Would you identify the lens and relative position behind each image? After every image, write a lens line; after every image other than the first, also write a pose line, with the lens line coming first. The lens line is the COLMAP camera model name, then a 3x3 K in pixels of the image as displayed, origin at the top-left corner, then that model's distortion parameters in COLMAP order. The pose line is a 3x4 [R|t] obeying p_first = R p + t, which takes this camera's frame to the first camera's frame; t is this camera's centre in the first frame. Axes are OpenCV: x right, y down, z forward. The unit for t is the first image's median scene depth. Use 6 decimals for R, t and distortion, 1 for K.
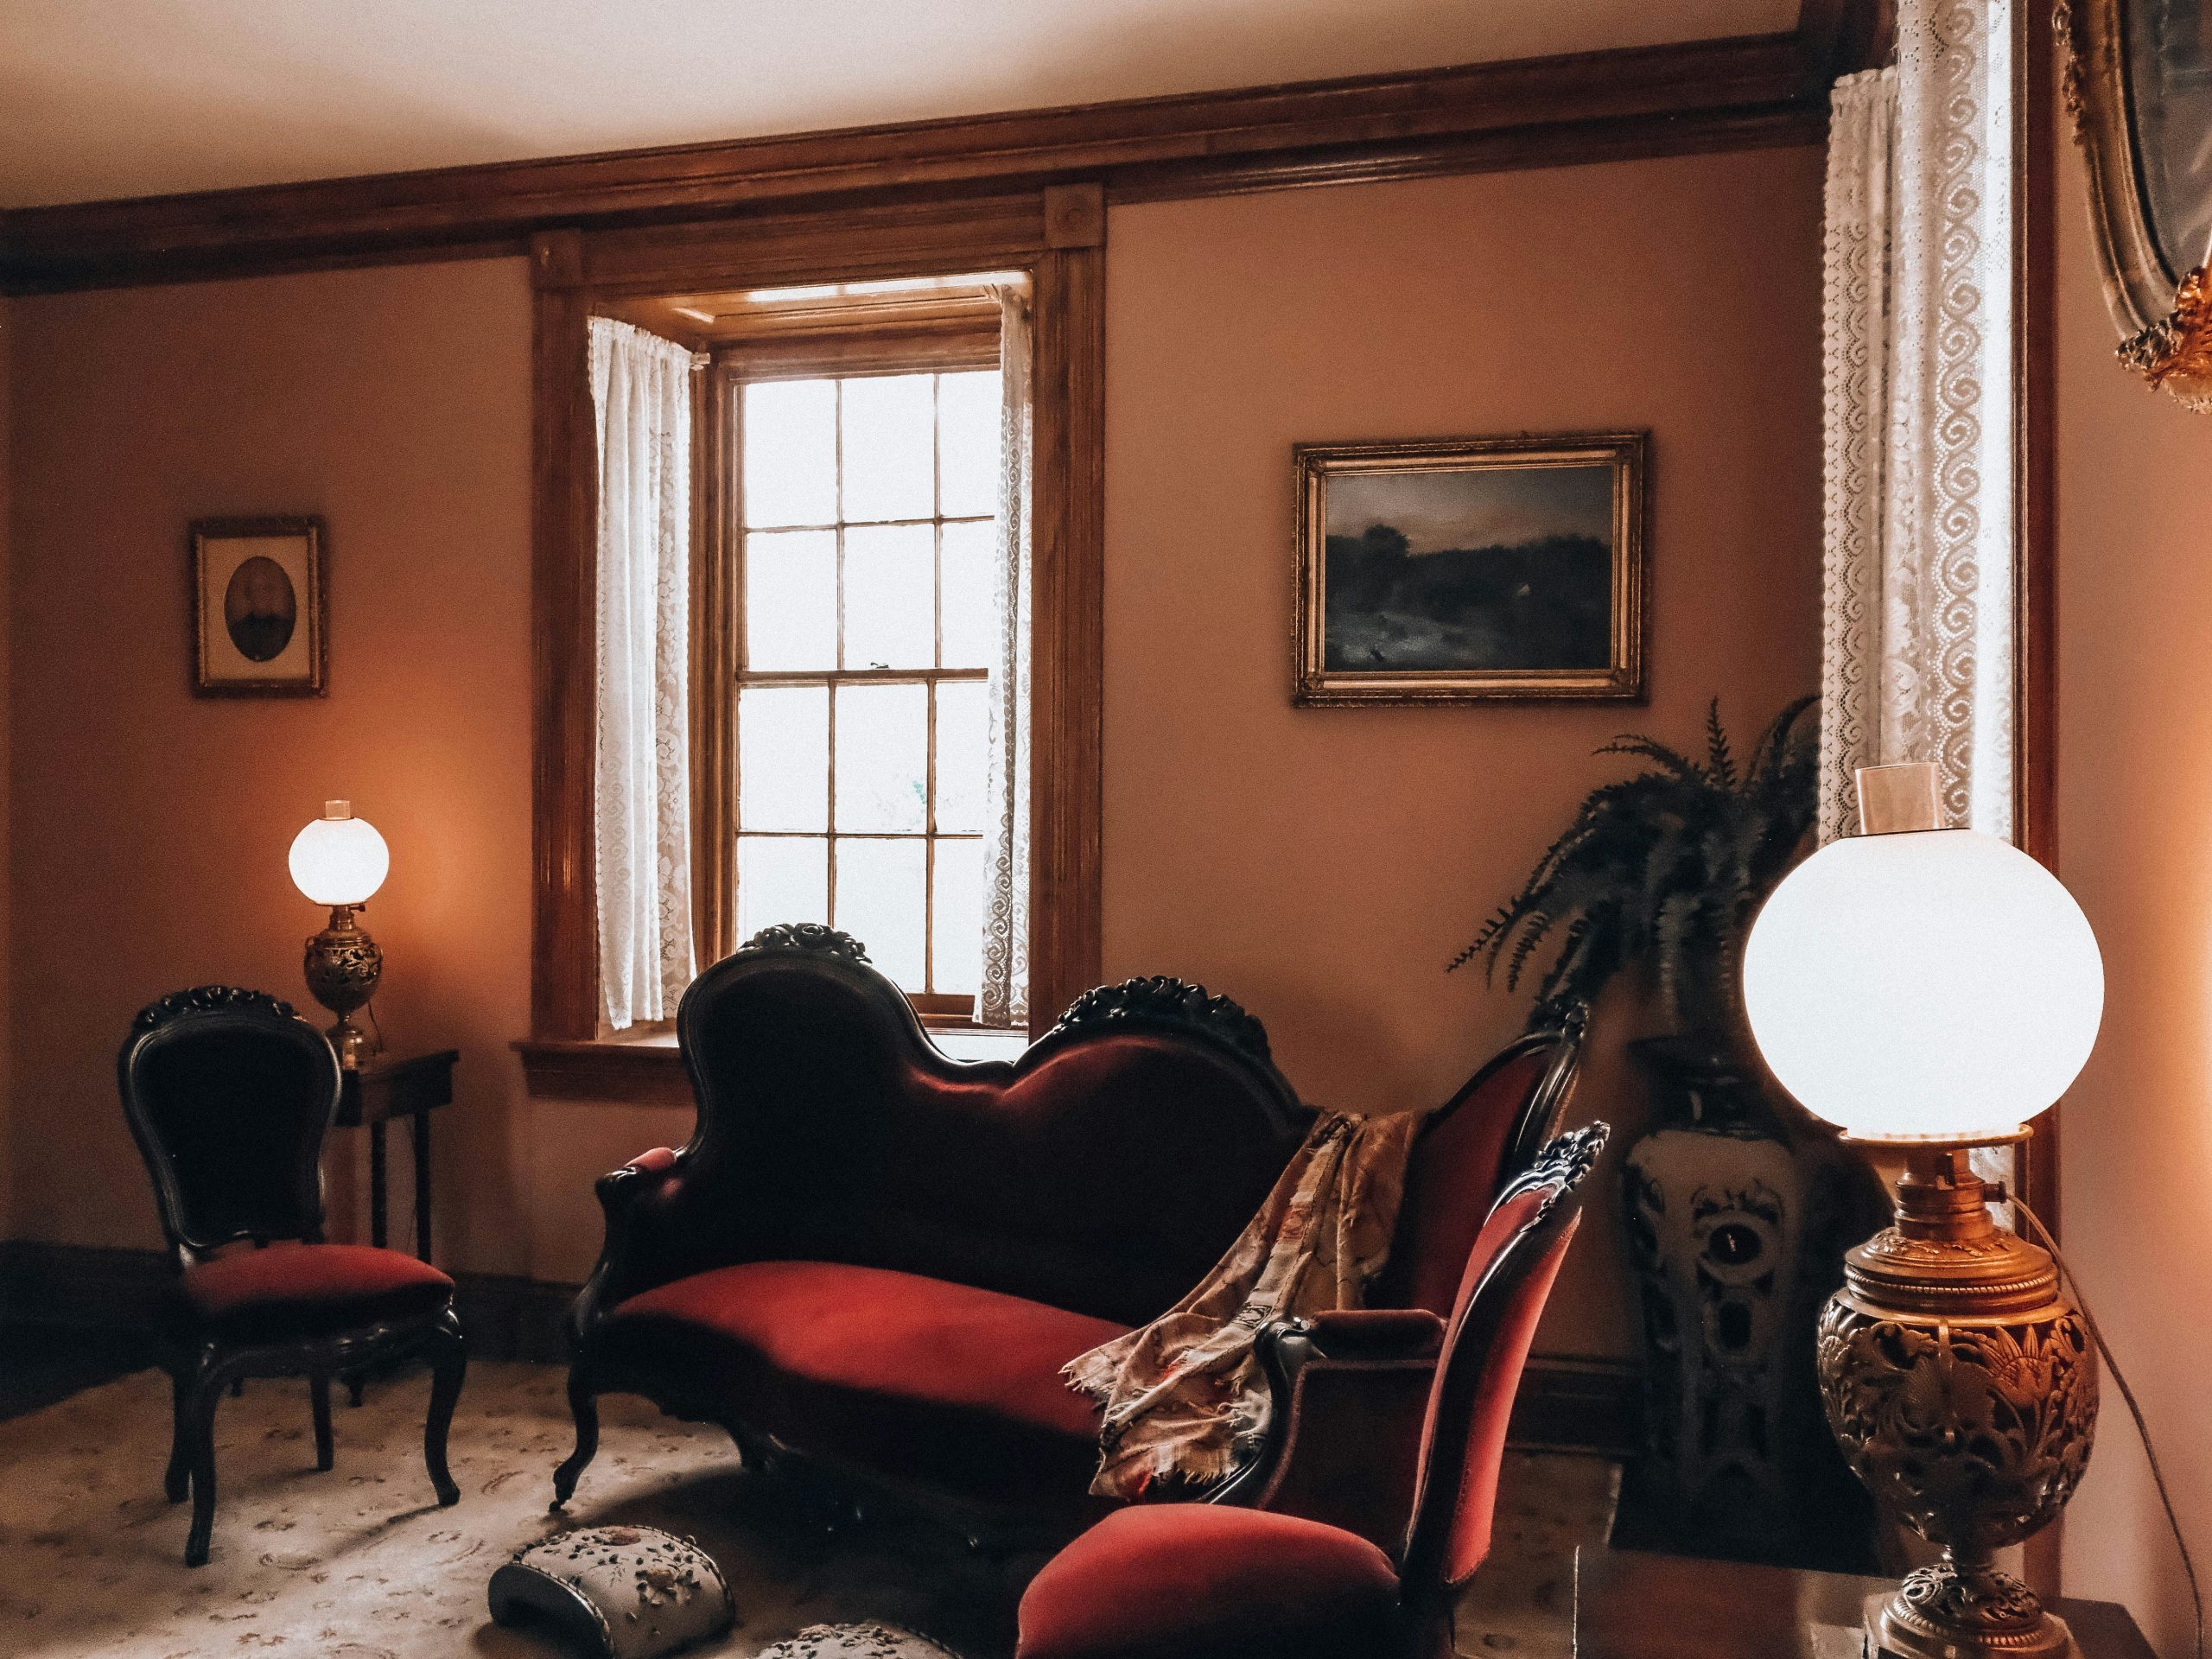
lens RADIAL K [[2035.3, 0, 1098.4], [0, 2035.3, 822.2], [0, 0, 1]] dist [0.014337, 0.010201]
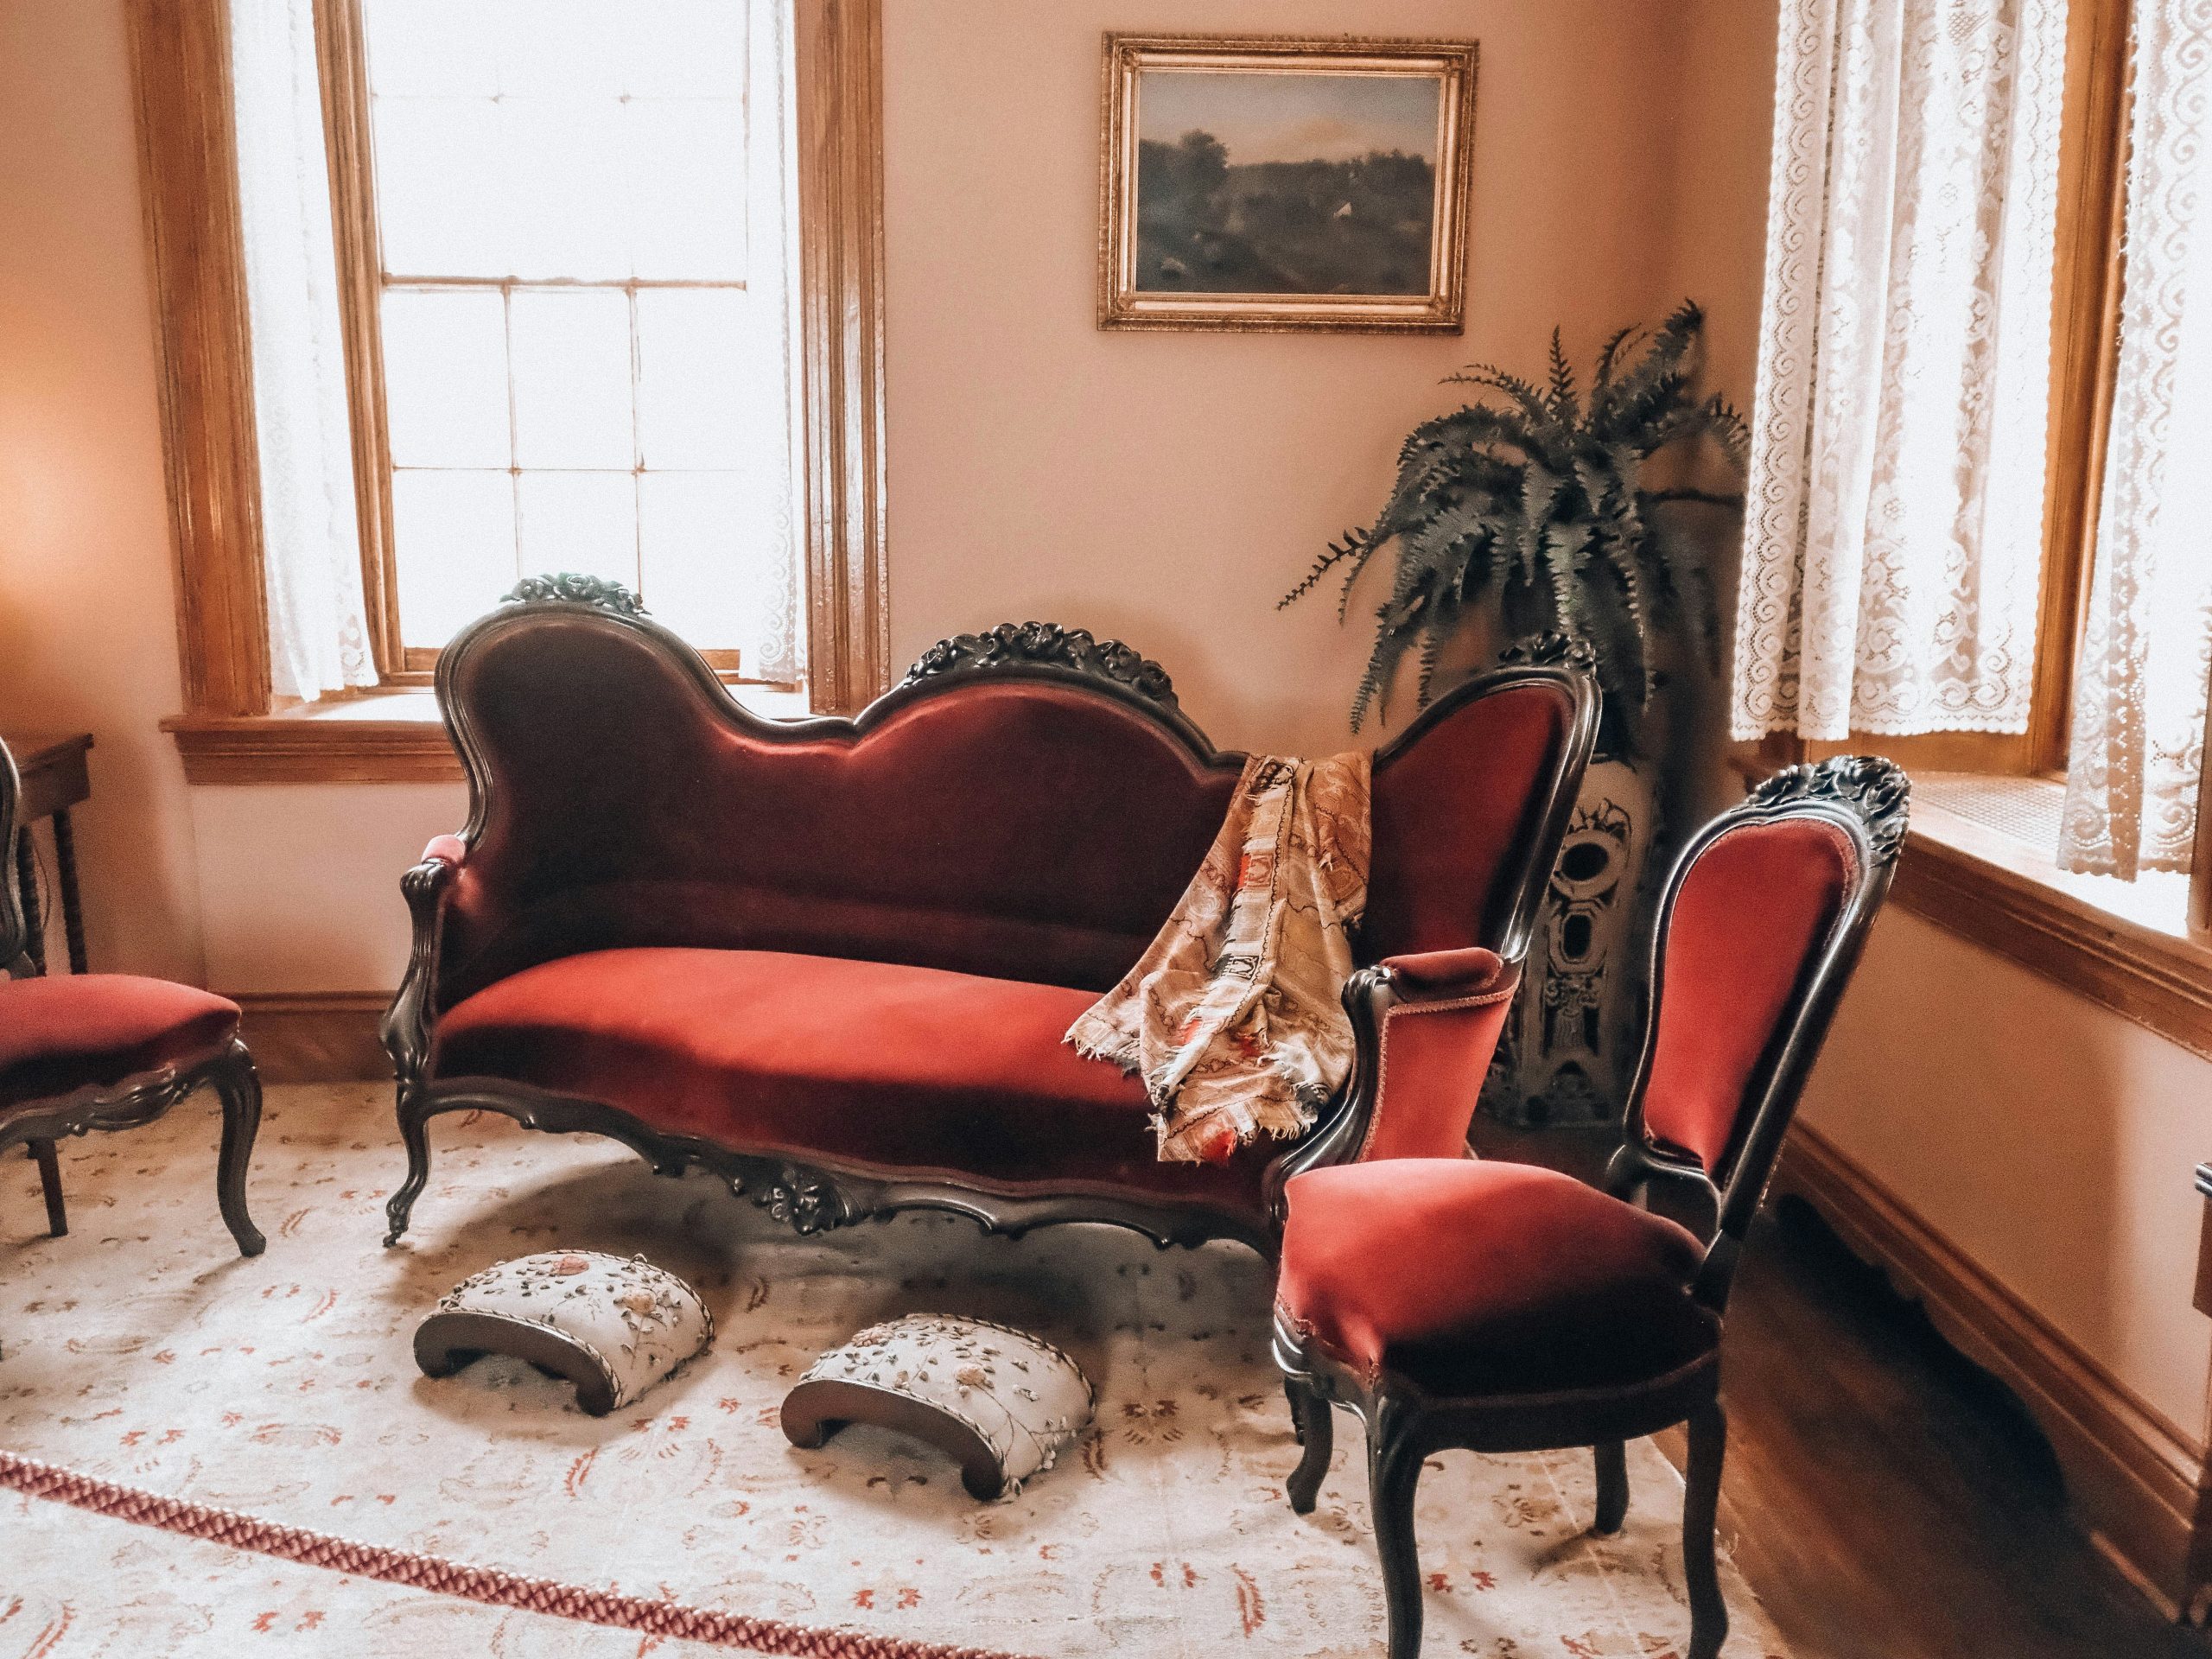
lens RADIAL K [[2035.3, 0, 1098.4], [0, 2035.3, 822.2], [0, 0, 1]] dist [0.014337, 0.010201]
pose [[0.940911, -0.060560, 0.333194, -0.270308], [0.000678, 0.984216, 0.176971, 0.000602], [-0.338653, -0.166288, 0.926101, 0.112515]]
